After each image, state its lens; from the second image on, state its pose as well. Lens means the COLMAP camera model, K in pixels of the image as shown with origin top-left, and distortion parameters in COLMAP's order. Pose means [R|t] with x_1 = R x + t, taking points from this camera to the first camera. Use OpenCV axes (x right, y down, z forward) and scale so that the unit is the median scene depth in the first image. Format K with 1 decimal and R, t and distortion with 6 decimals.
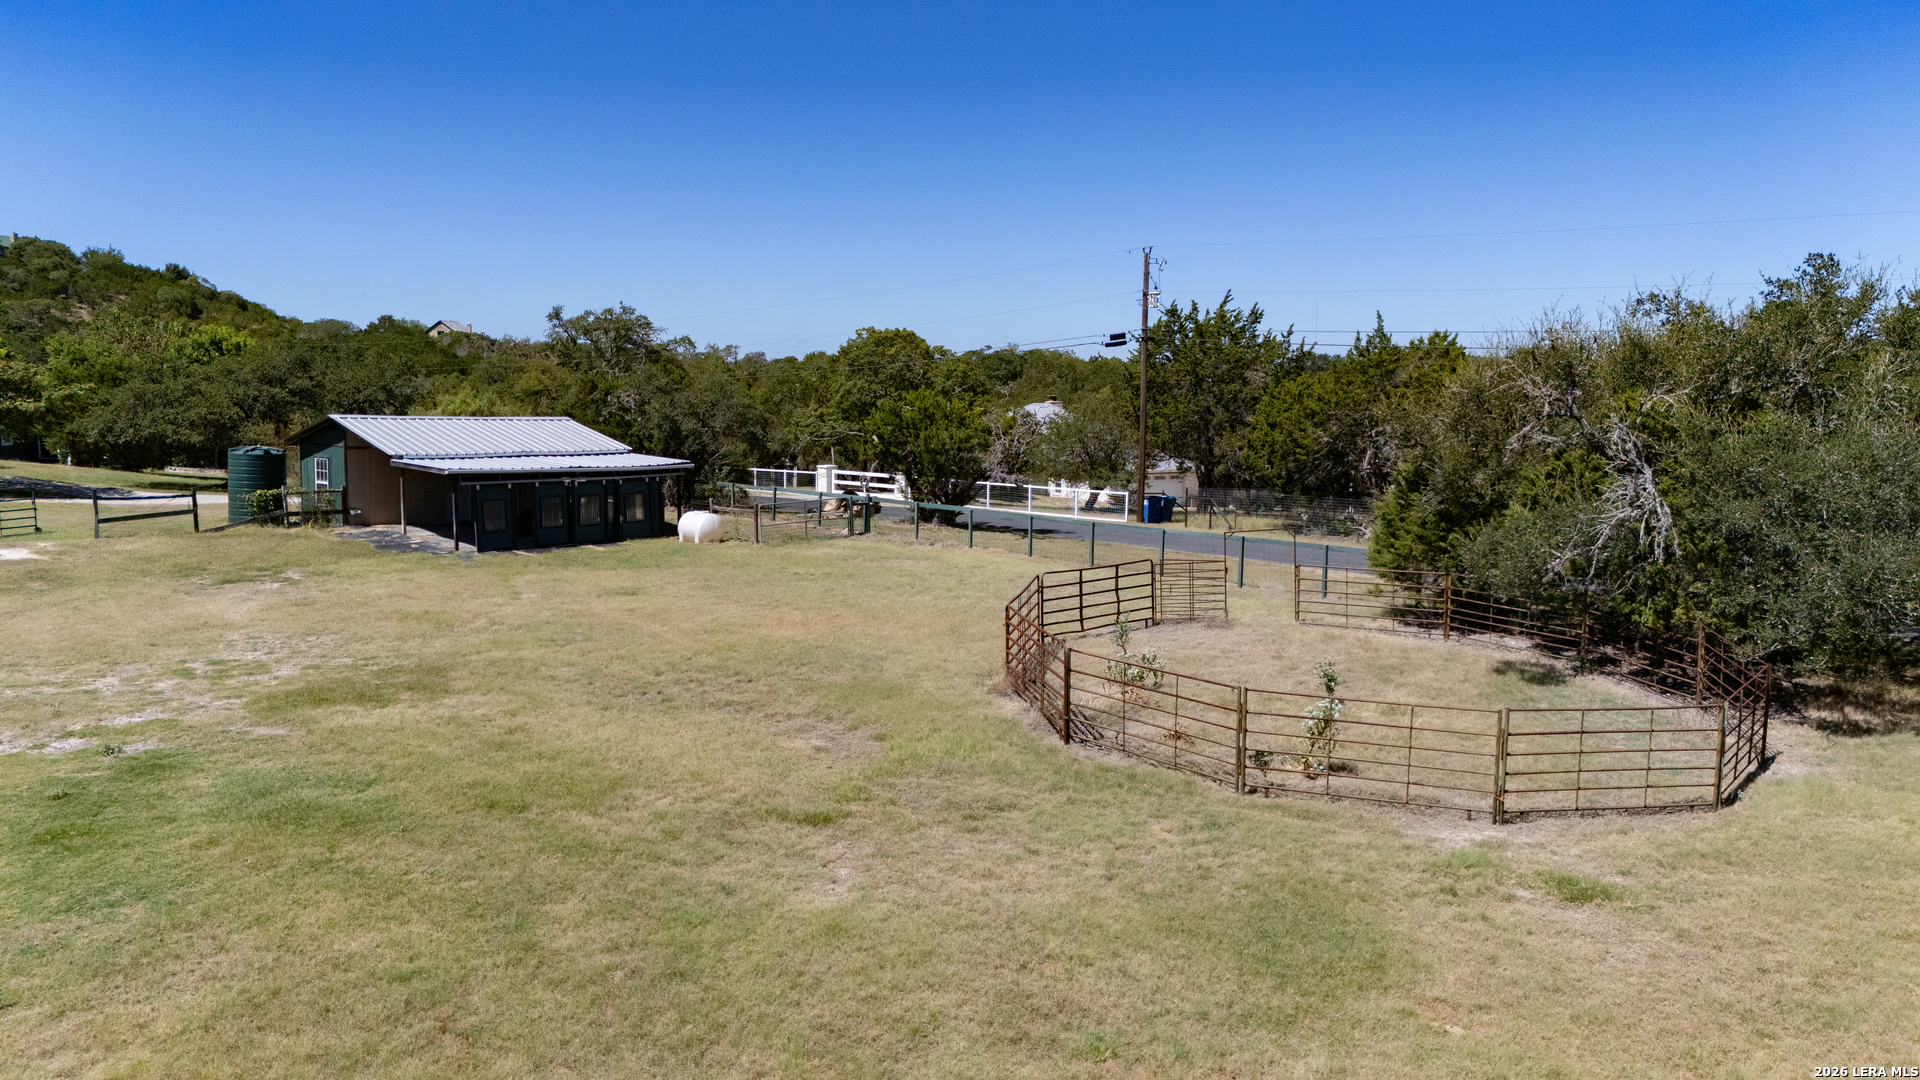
lens RADIAL K [[1428.2, 0, 960.0], [0, 1428.2, 540.0], [0, 0, 1]] dist [0.041505, -0.027457]
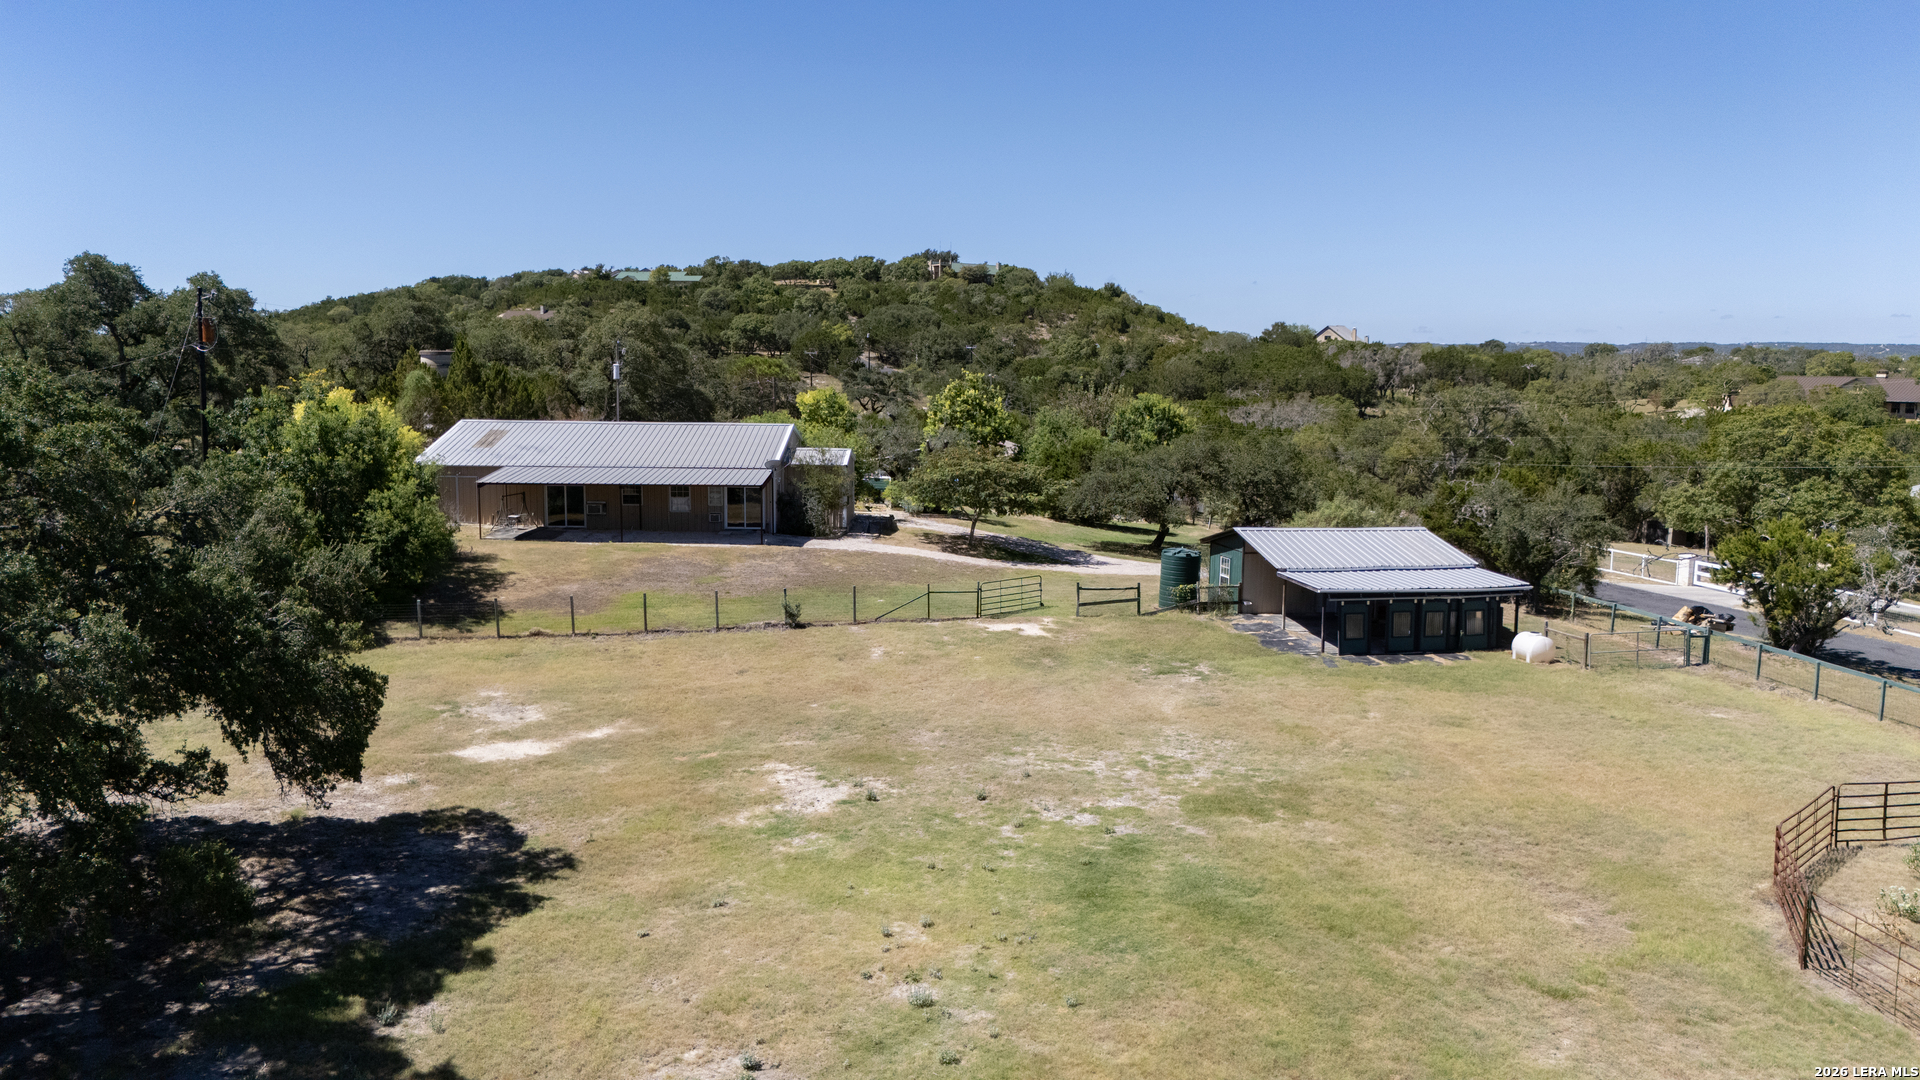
lens RADIAL K [[1389.7, 0, 960.0], [0, 1389.7, 540.0], [0, 0, 1]] dist [0.039476, -0.000722]
pose [[0.826177, 0.066864, -0.559429, 0.125853], [-0.065960, 0.997584, 0.021822, -0.191642], [0.559536, 0.018871, 0.828591, -0.380936]]
